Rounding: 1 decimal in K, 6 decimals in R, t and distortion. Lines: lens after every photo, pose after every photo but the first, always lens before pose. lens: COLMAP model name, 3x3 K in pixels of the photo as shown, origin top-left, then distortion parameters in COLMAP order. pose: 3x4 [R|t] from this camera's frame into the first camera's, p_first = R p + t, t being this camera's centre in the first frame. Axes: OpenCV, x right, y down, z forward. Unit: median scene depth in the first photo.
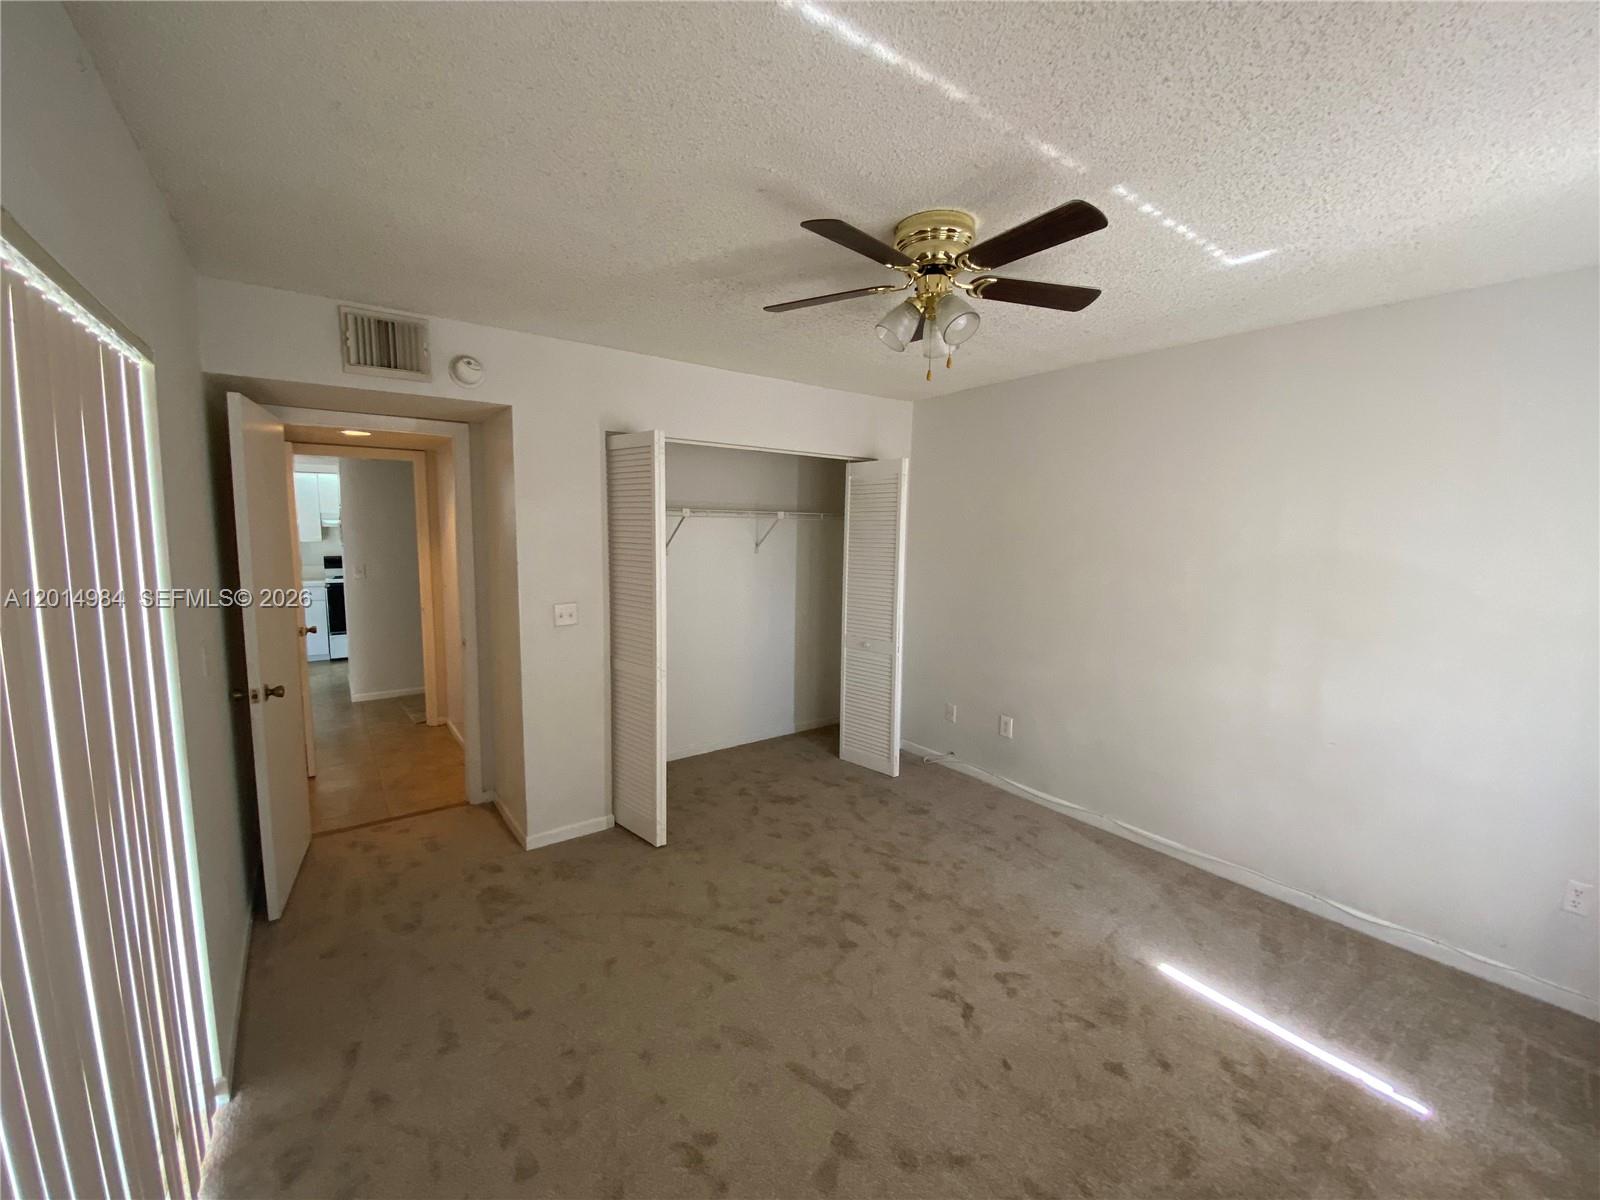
lens RADIAL K [[645.6, 0, 804.1], [0, 645.6, 596.1], [0, 0, 1]] dist [0.007605, -0.014928]
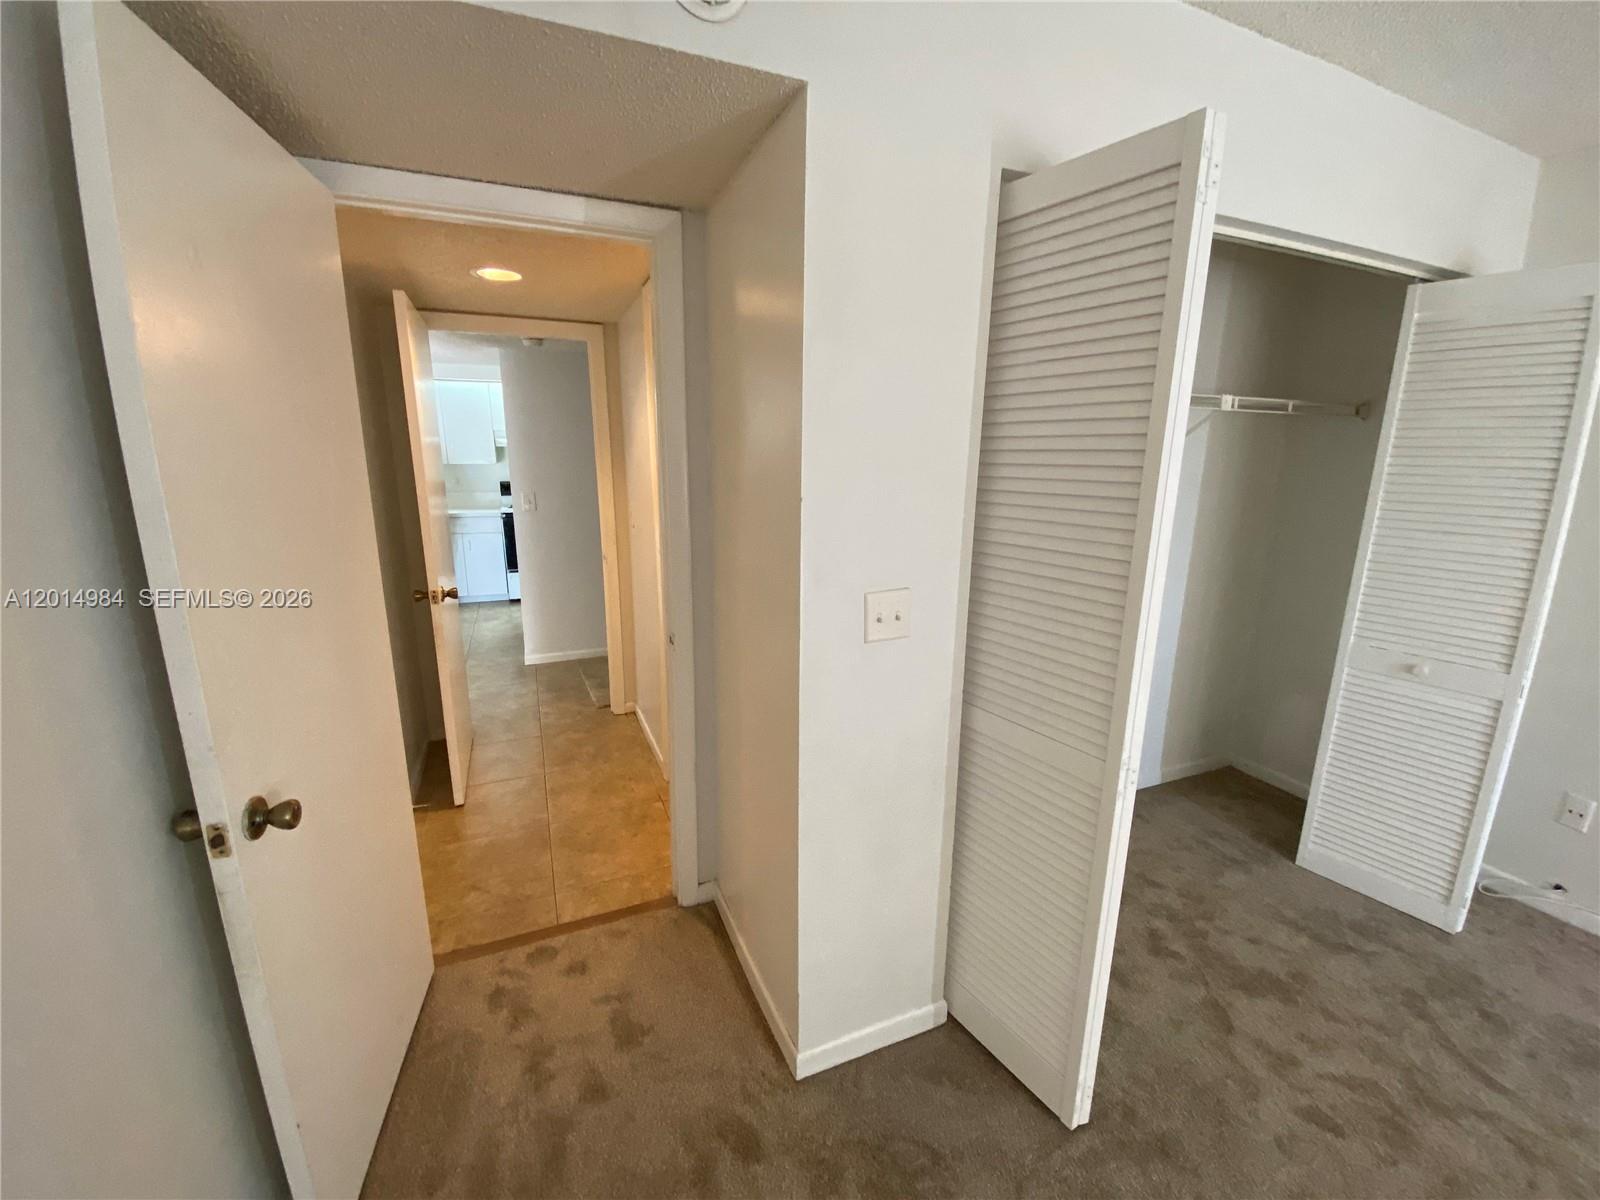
lens RADIAL K [[645.6, 0, 803.9], [0, 645.6, 601.4], [0, 0, 1]] dist [0.007605, -0.014928]
pose [[0.971925, 0.047937, -0.230355, -0.293327], [-0.020157, 0.992390, 0.121472, -0.031582], [0.234425, -0.113419, 0.965495, 0.504174]]
